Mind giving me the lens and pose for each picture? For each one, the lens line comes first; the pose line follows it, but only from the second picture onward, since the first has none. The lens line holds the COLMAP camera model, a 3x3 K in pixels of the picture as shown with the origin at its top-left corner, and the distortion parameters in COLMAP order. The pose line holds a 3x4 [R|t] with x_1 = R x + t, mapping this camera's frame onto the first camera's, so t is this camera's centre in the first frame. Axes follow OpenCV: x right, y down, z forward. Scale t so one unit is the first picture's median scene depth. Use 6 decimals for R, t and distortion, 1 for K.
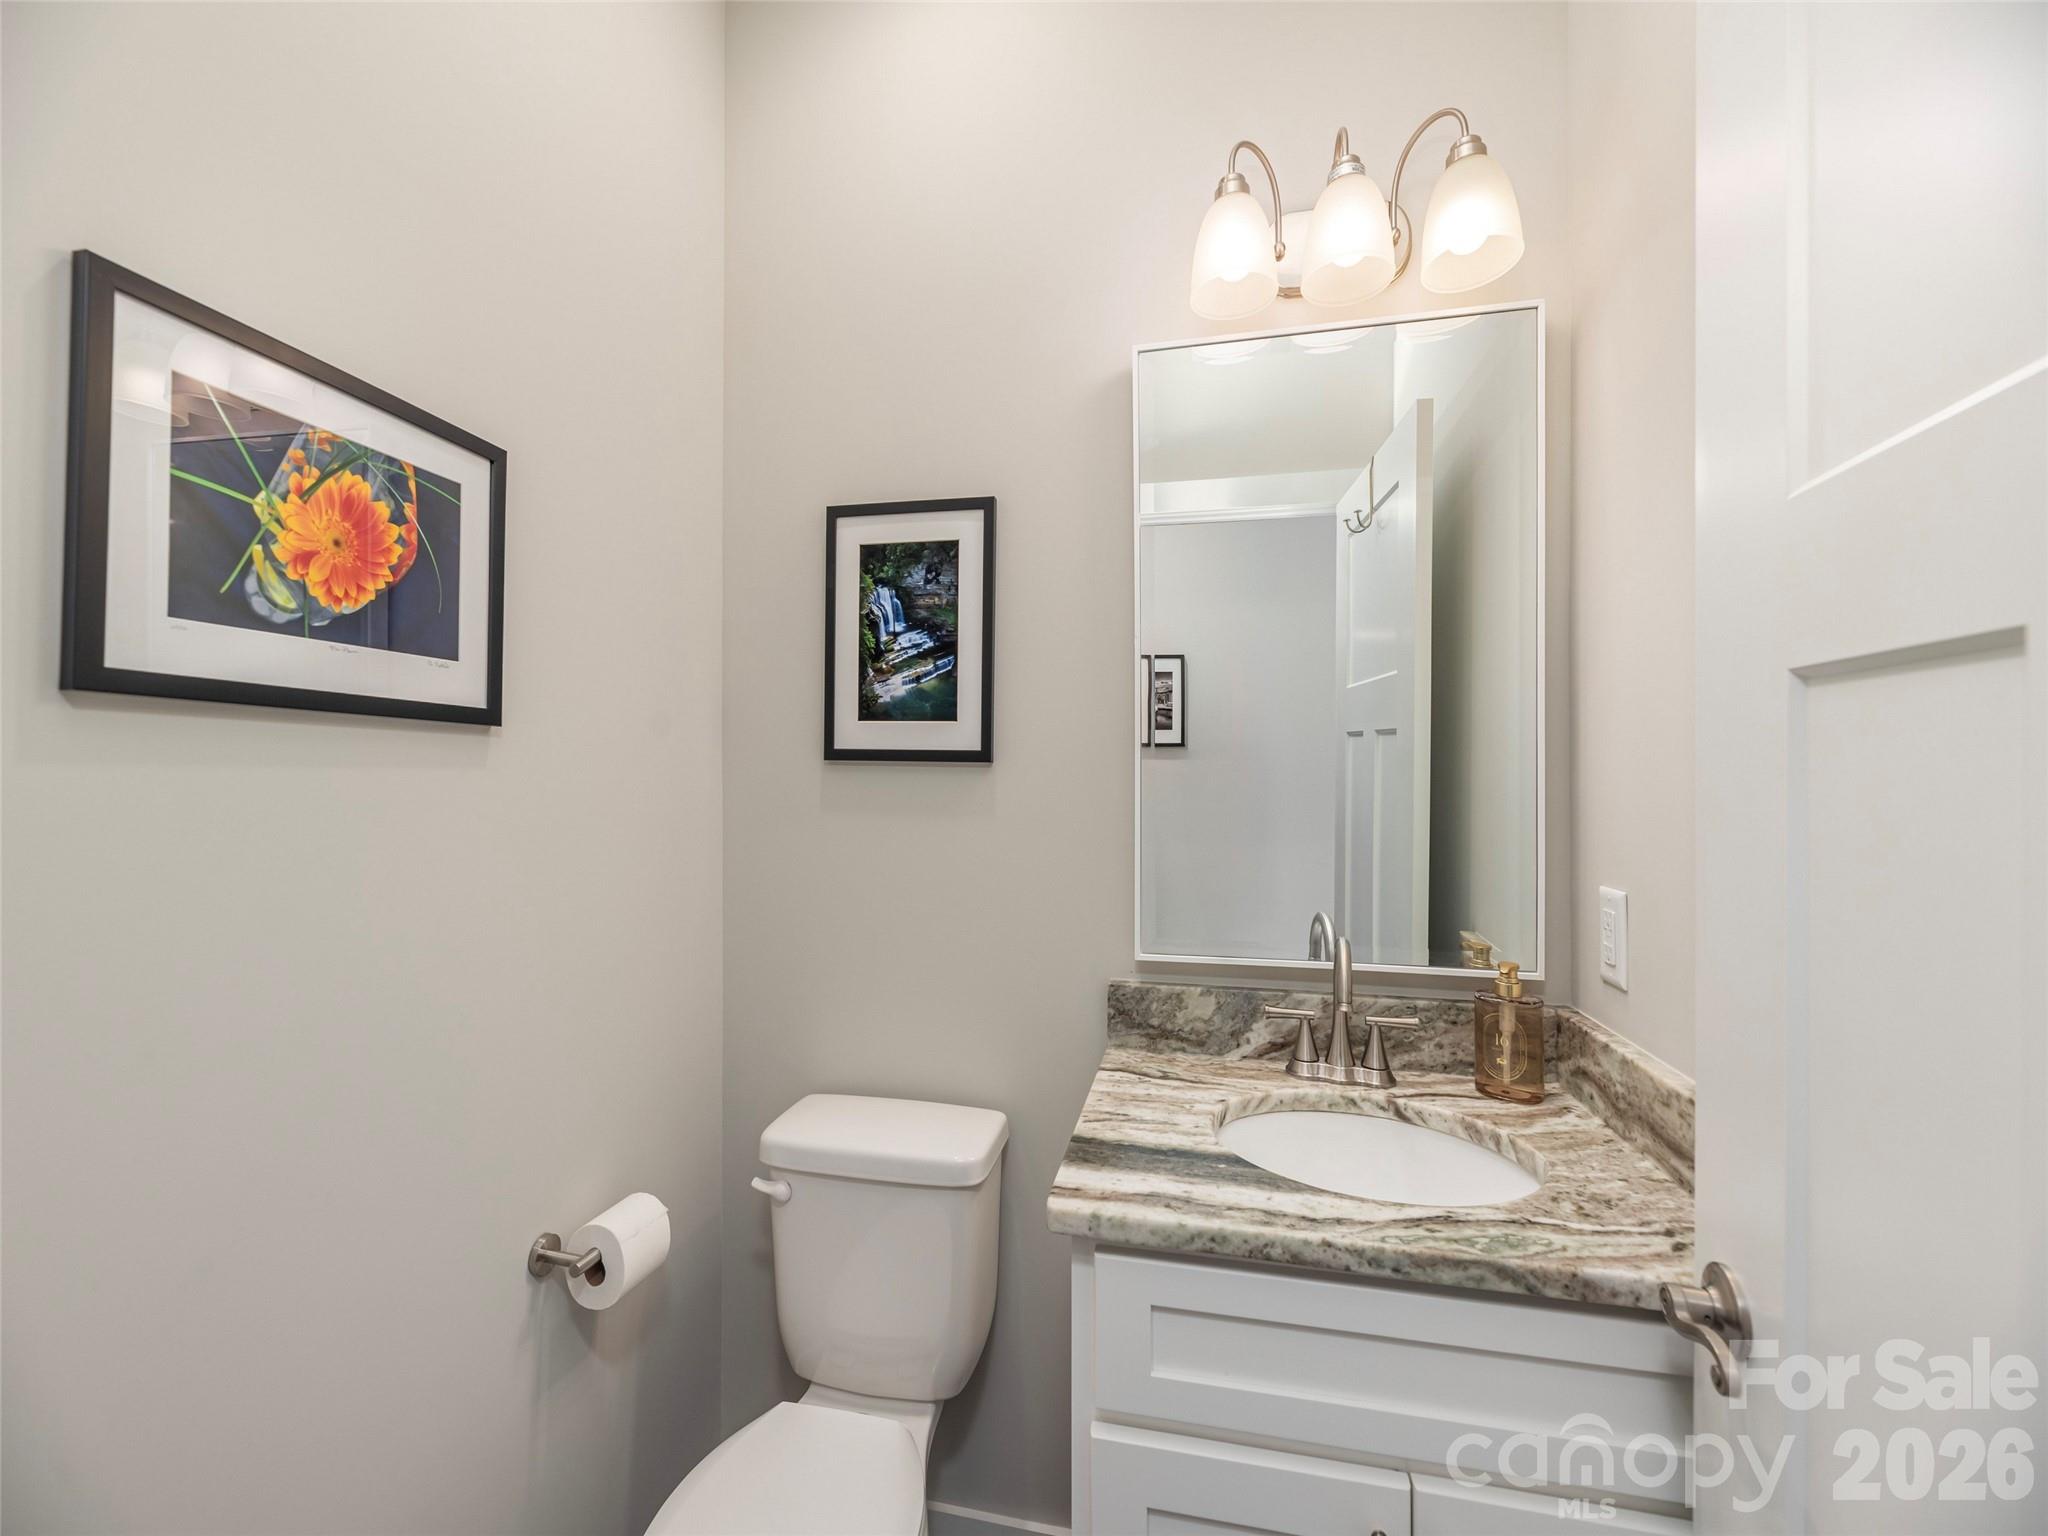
lens RADIAL K [[841.3, 0, 1029.1], [0, 841.3, 764.3], [0, 0, 1]] dist [-0.008455, 0.003749]
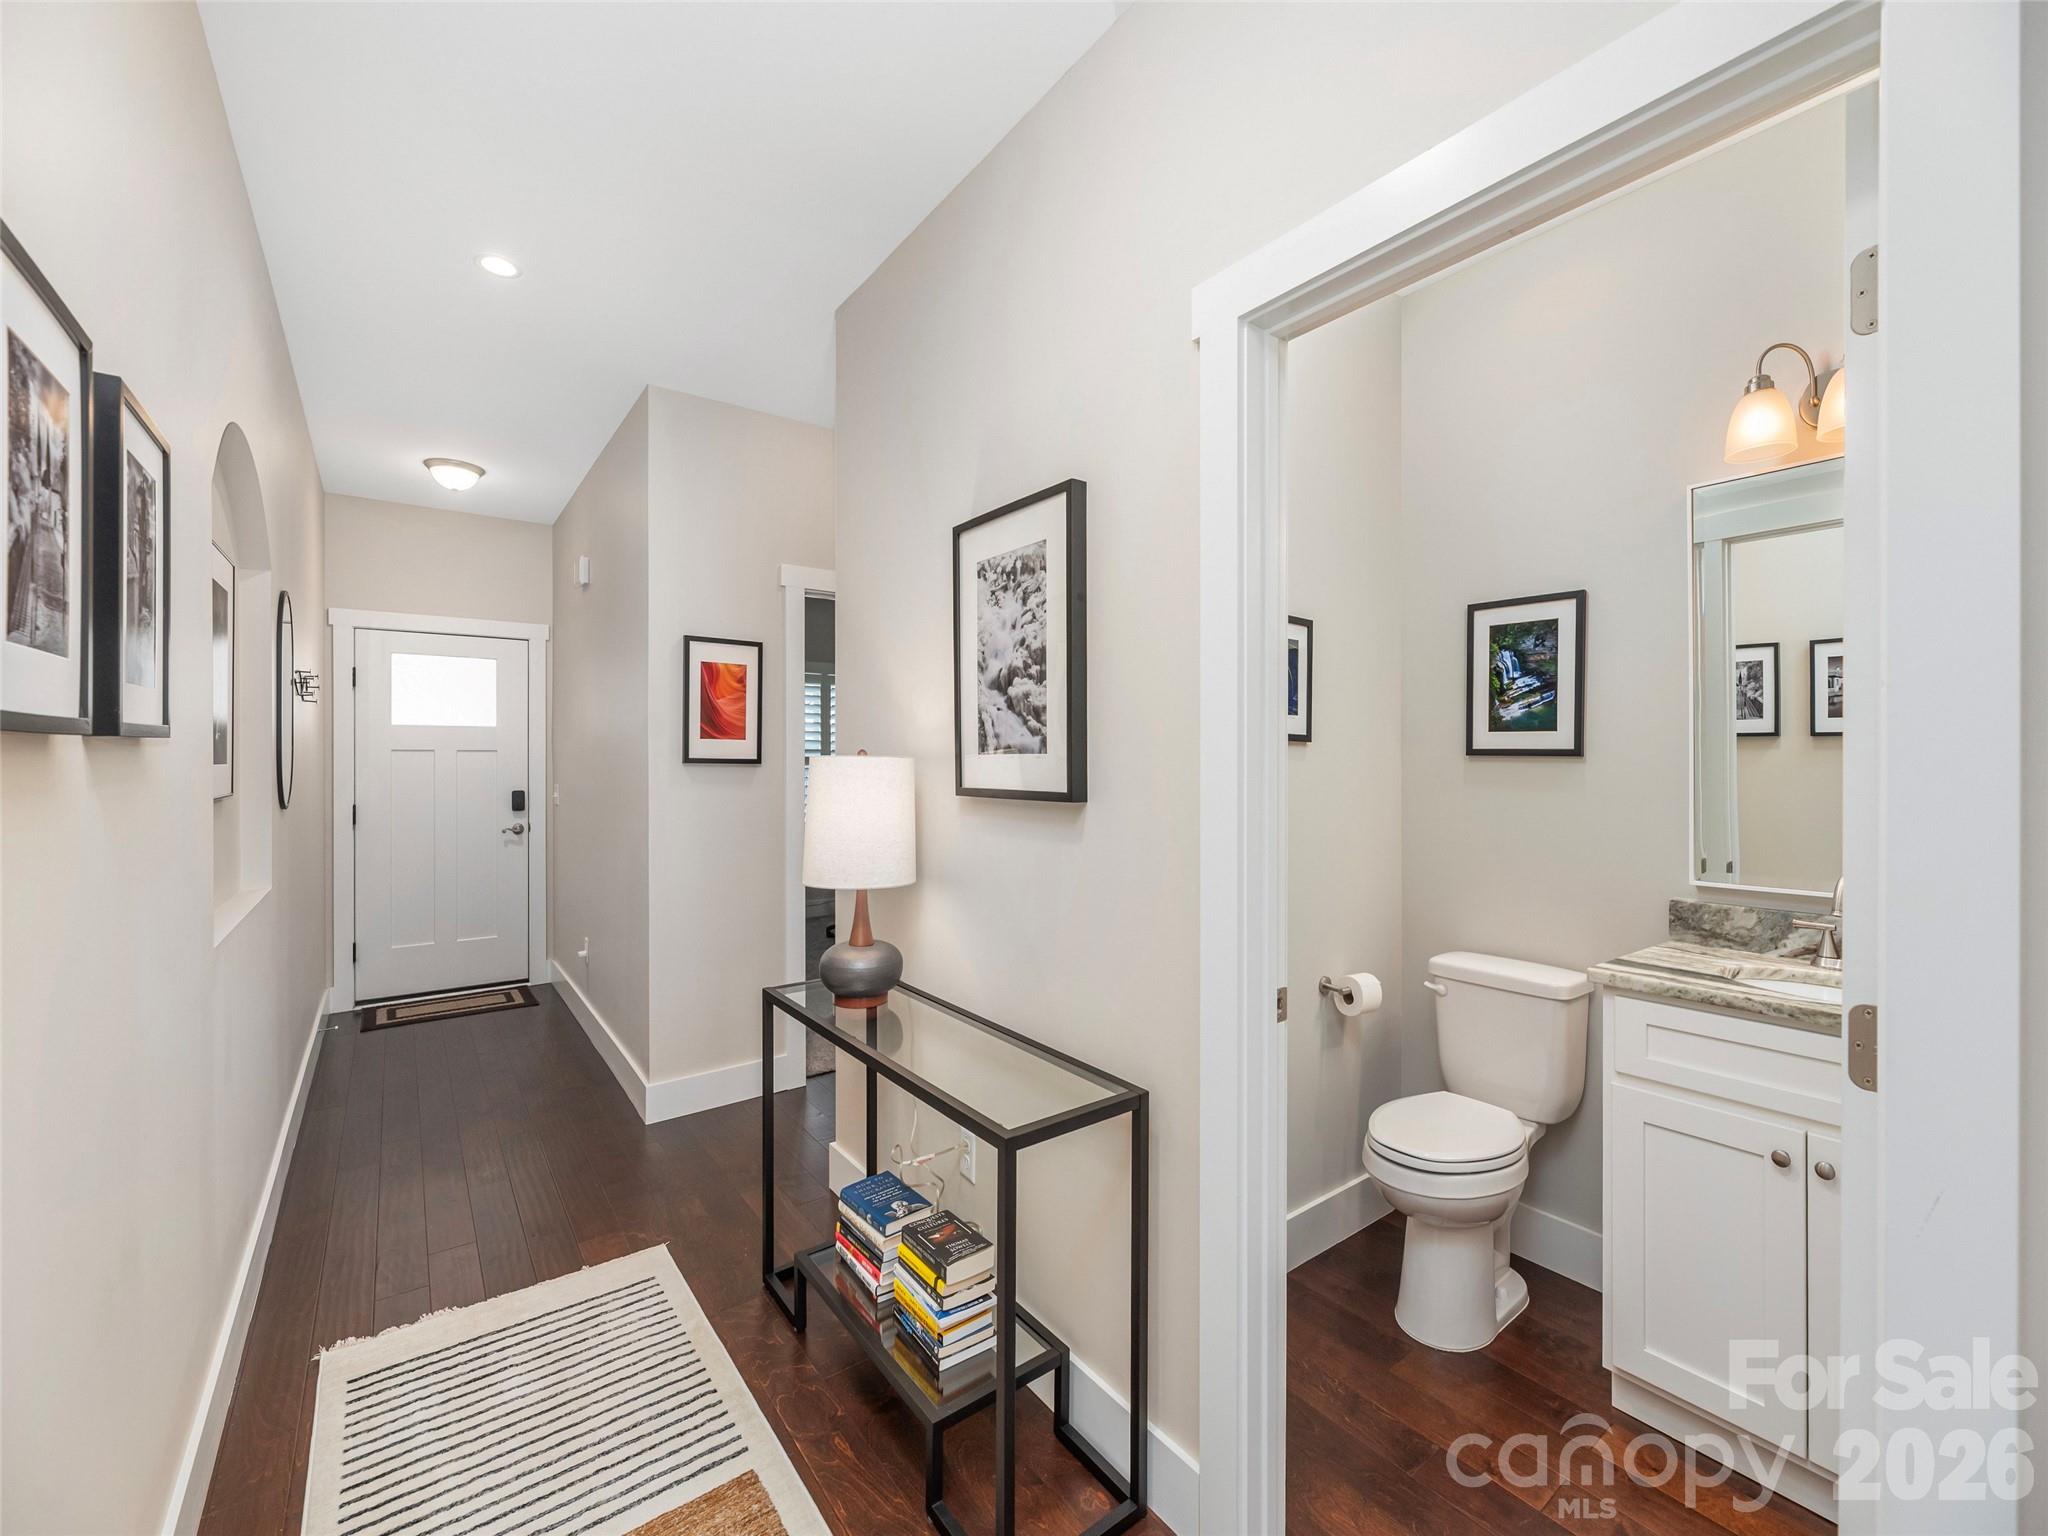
lens RADIAL K [[841.3, 0, 1008.6], [0, 841.3, 756.6], [0, 0, 1]] dist [-0.008455, 0.003749]
pose [[0.747059, -0.000089, -0.664758, 0.198846], [0.003576, 0.999986, 0.003885, -0.011919], [0.664748, -0.005279, 0.747049, -0.908951]]
